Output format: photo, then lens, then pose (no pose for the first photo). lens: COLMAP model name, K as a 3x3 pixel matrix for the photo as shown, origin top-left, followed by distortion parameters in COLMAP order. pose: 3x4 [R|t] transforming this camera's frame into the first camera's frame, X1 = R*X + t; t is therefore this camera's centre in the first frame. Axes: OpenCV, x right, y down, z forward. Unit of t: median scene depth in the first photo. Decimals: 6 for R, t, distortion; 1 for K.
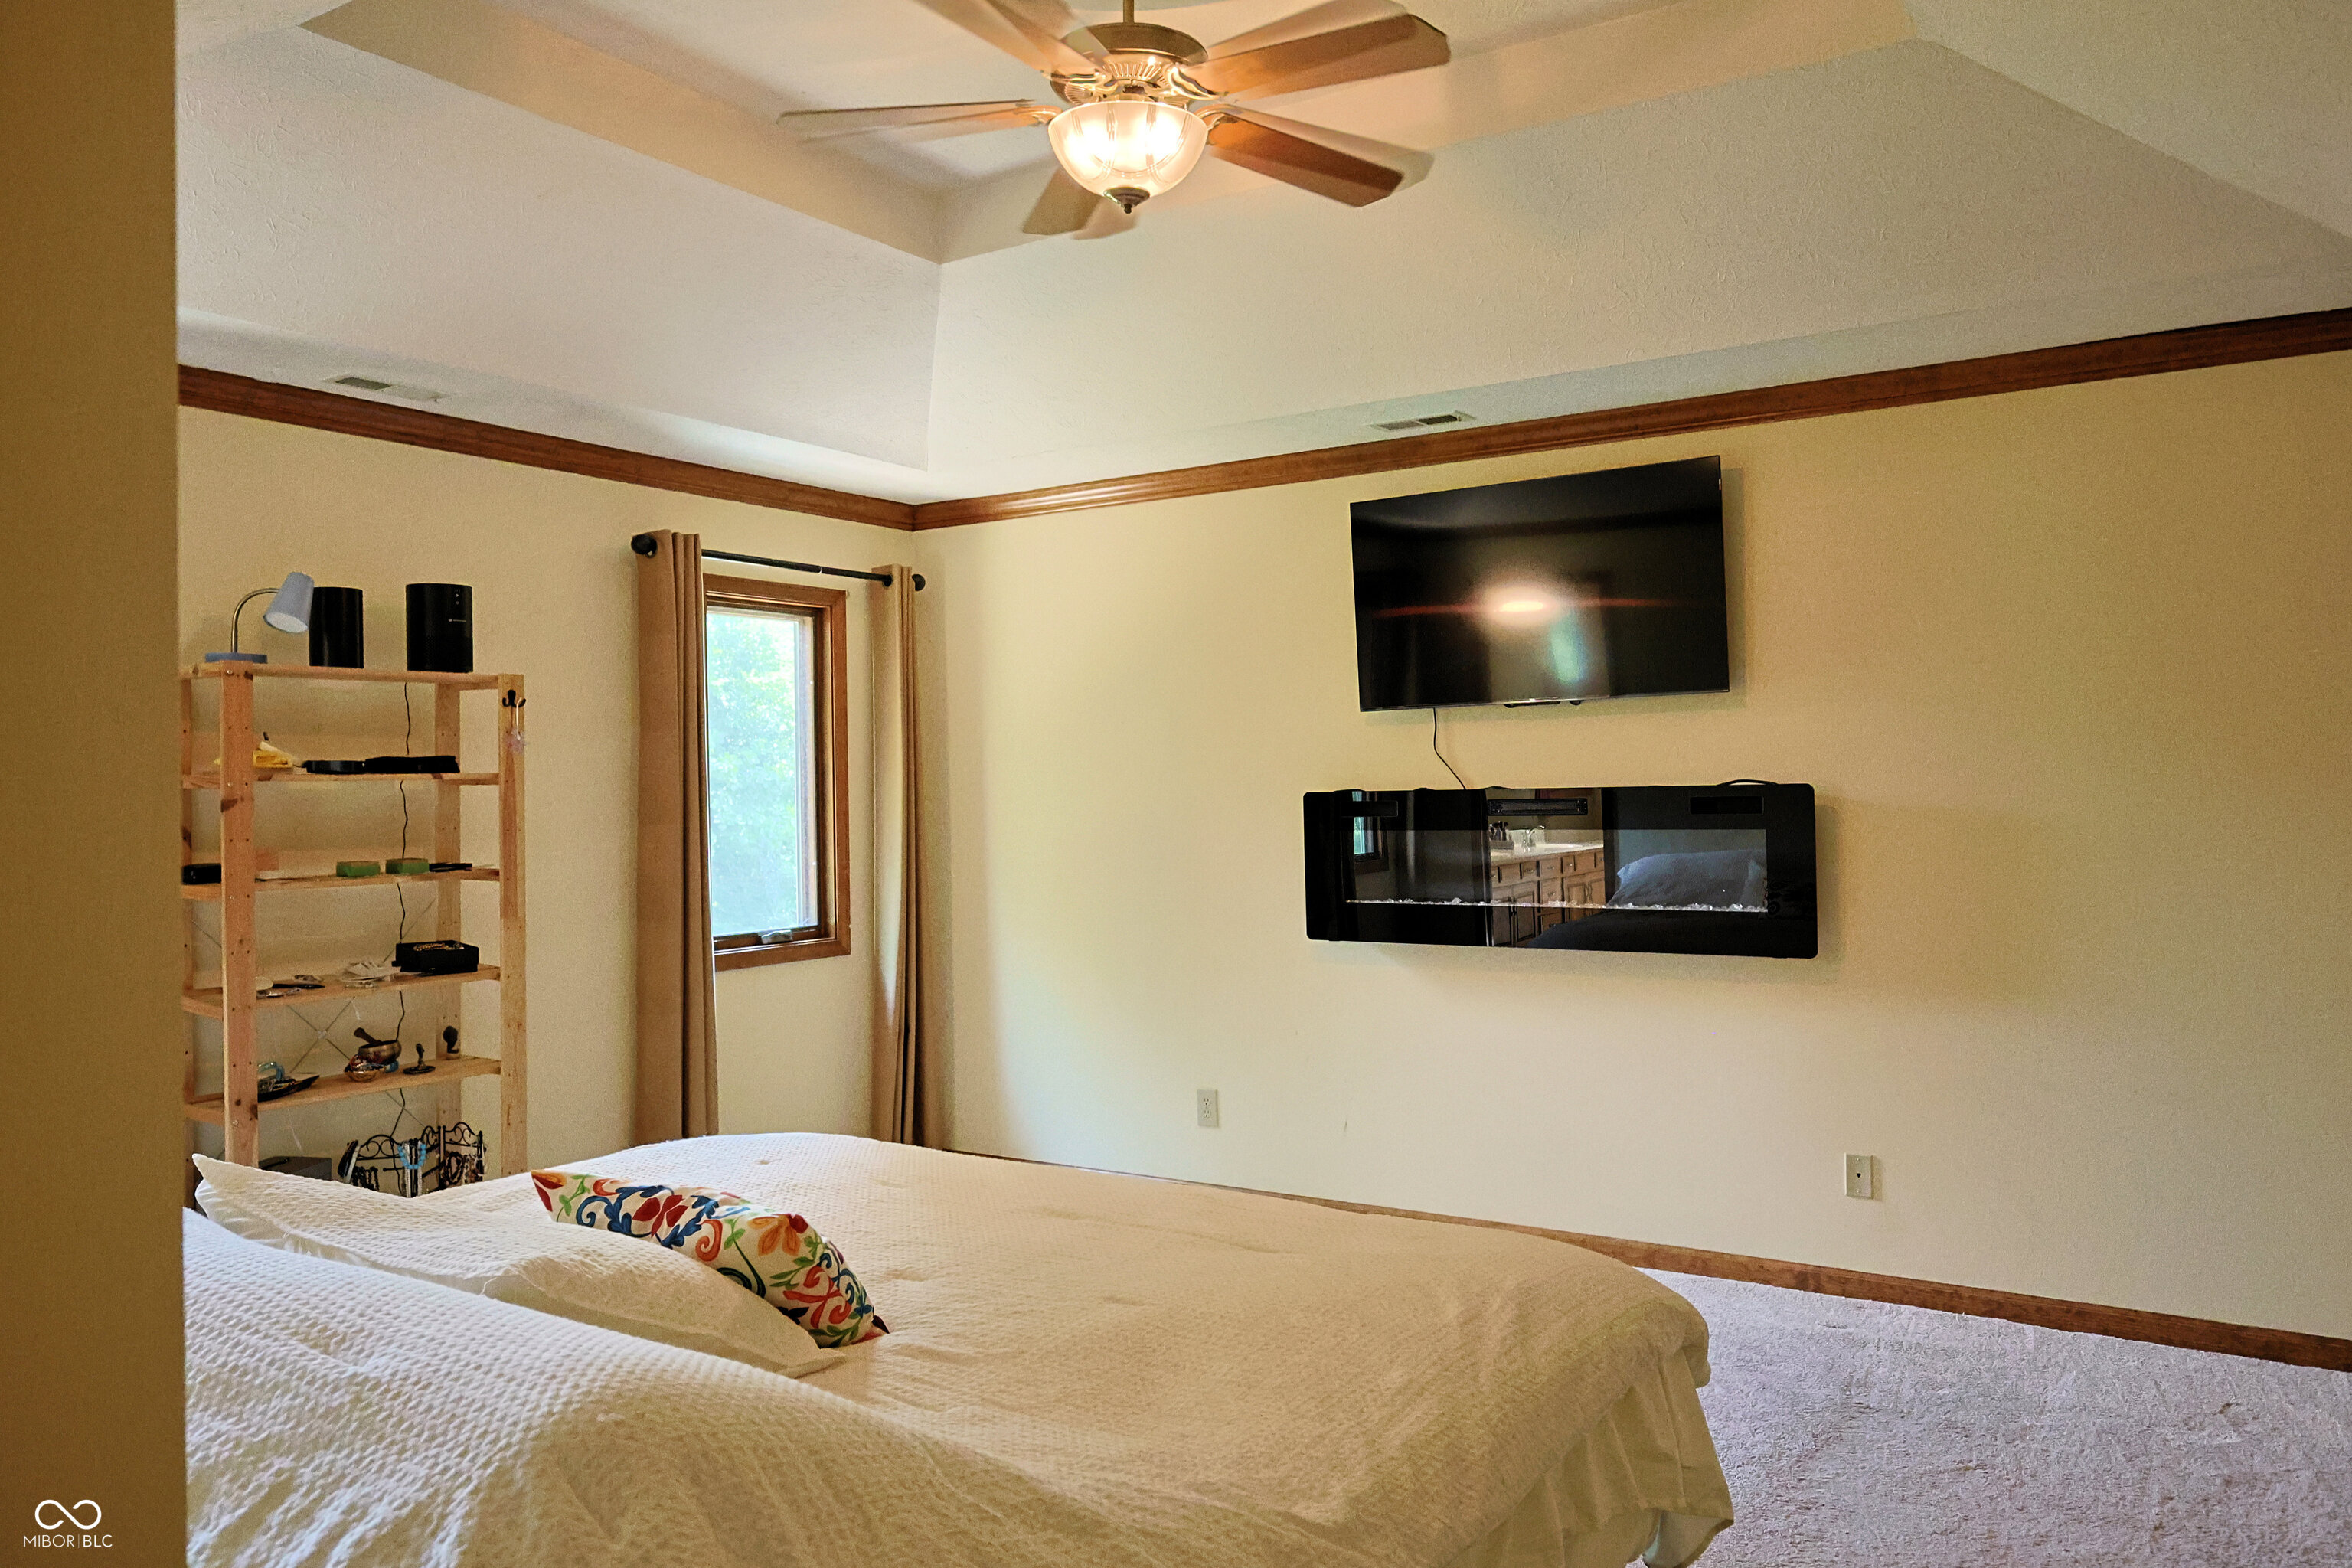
lens RADIAL K [[1694.6, 0, 1176.0], [0, 1694.6, 784.0], [0, 0, 1]] dist [0.002831, -0.002300]
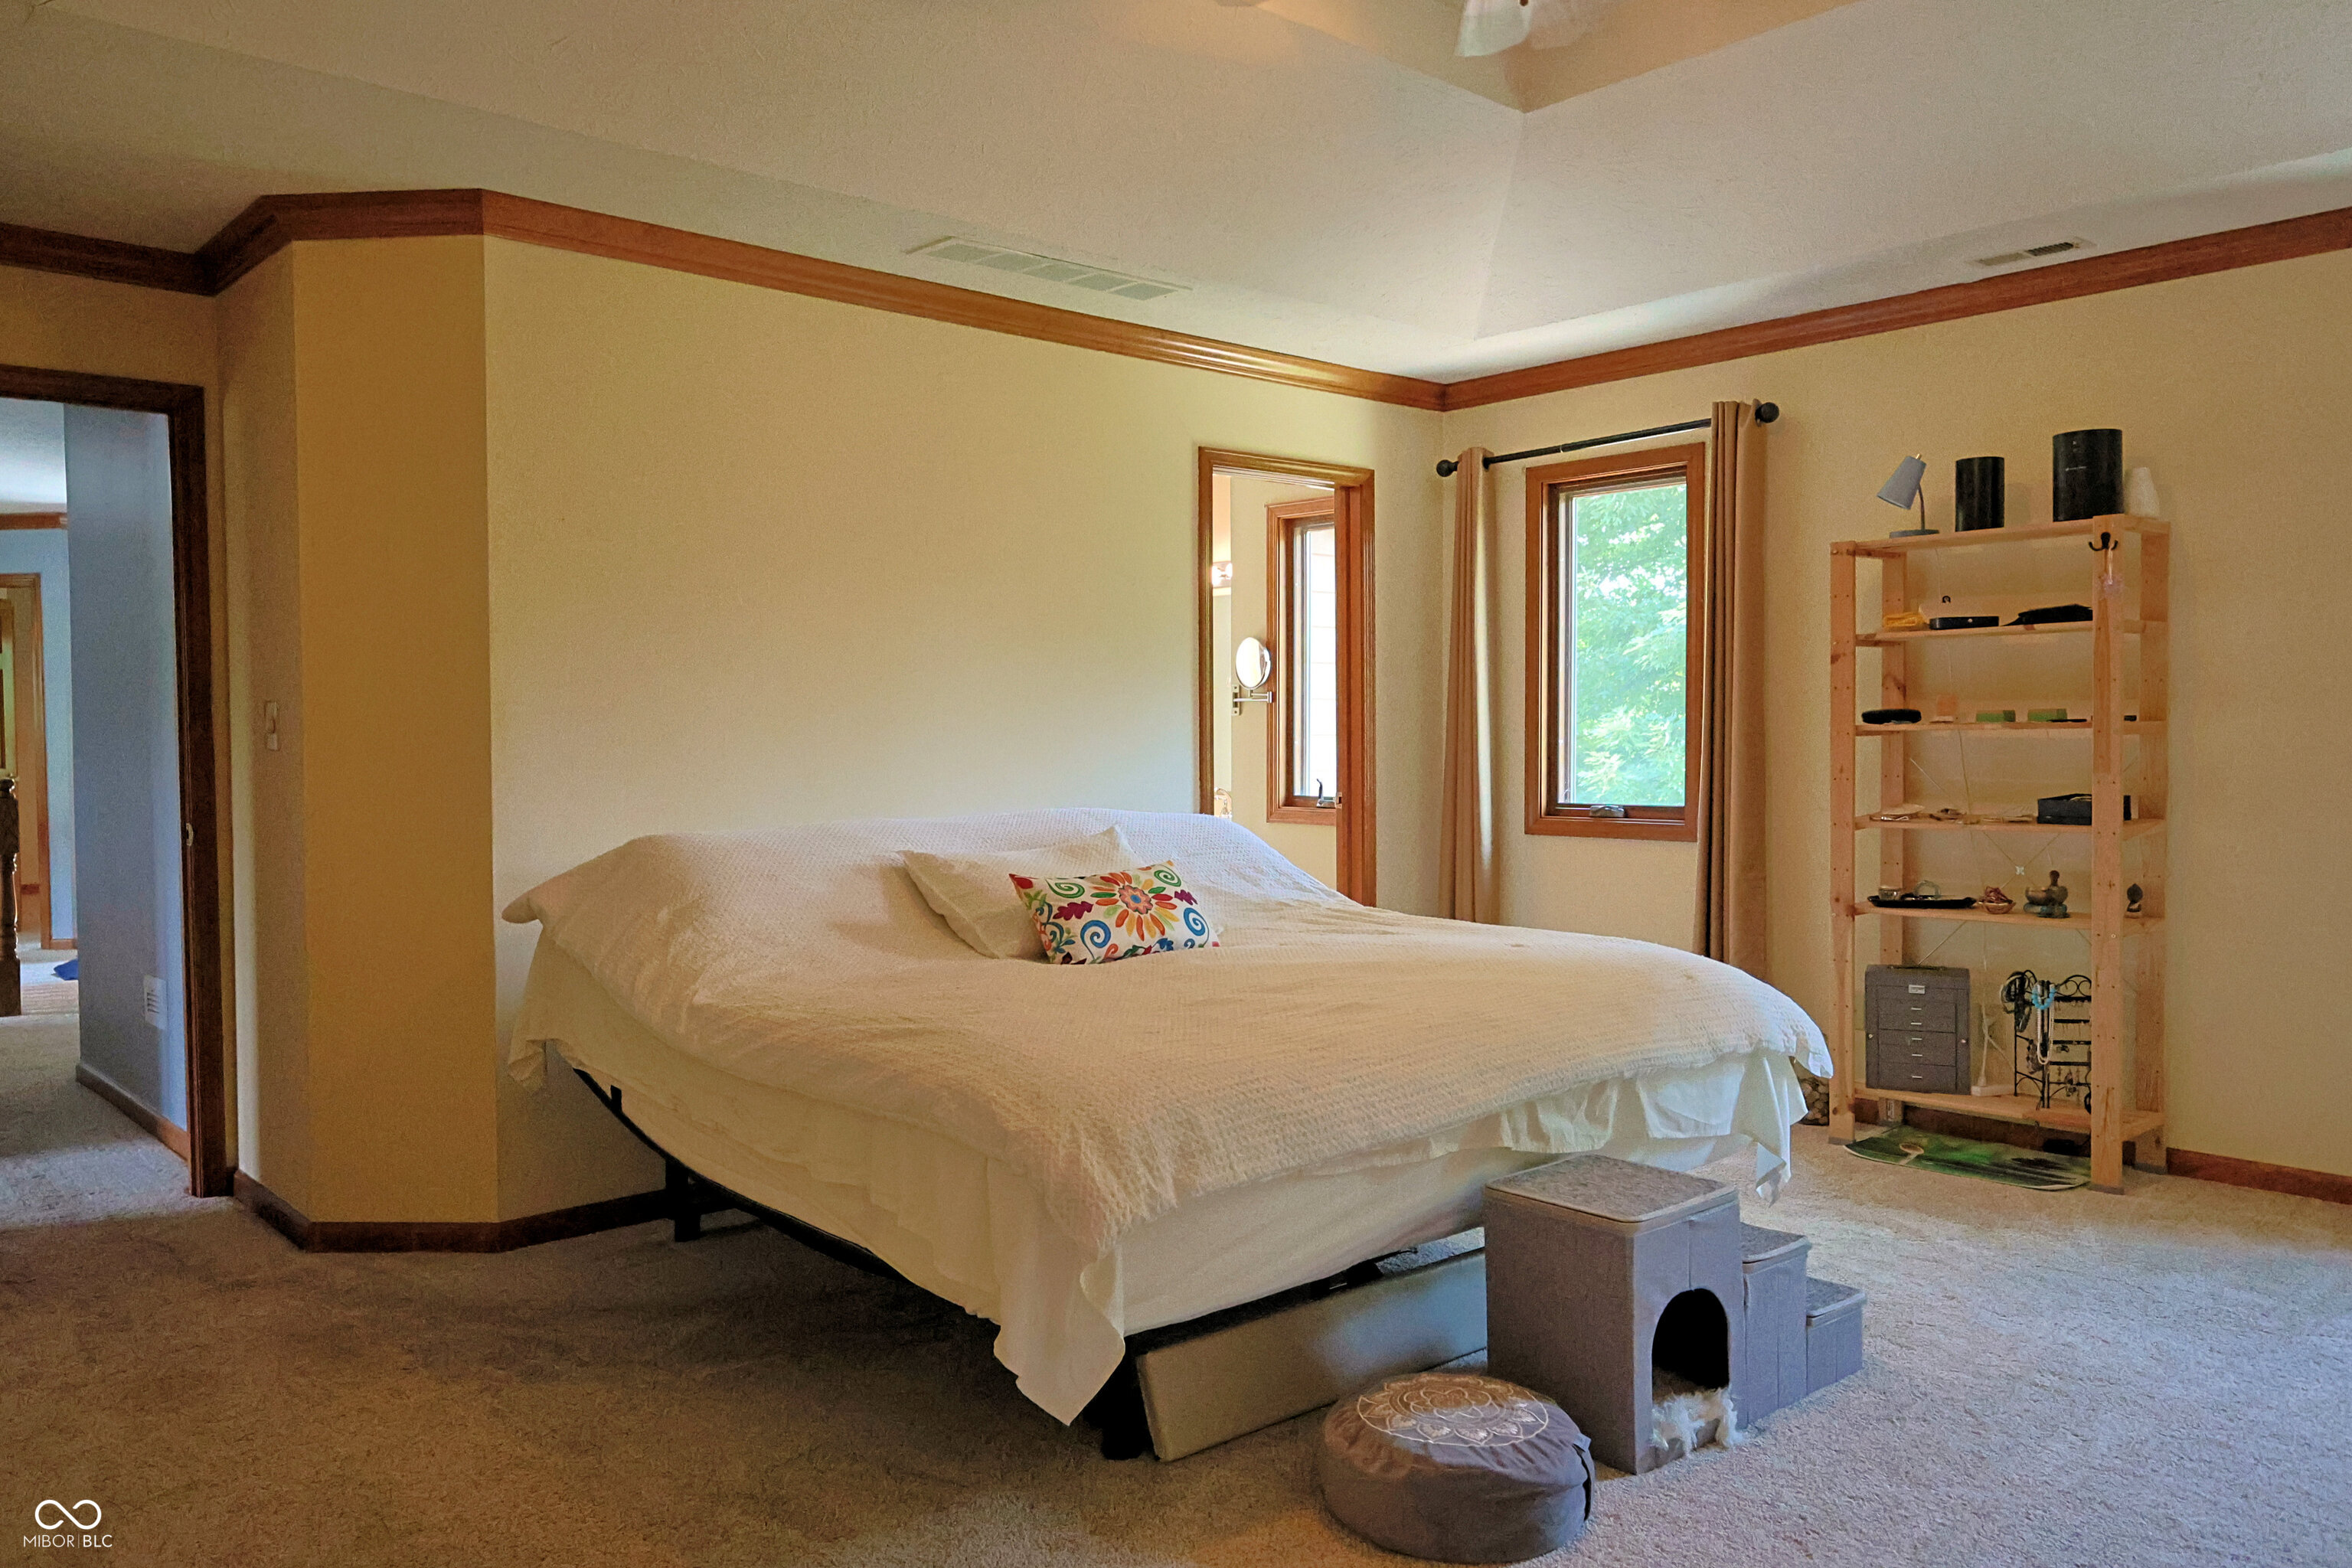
lens RADIAL K [[1694.6, 0, 1176.0], [0, 1694.6, 784.0], [0, 0, 1]] dist [0.002831, -0.002300]
pose [[-0.245969, 0.059219, -0.967467, 0.665072], [0.032101, 0.998082, 0.052931, 0.018398], [0.968746, -0.018038, -0.247399, 0.728591]]
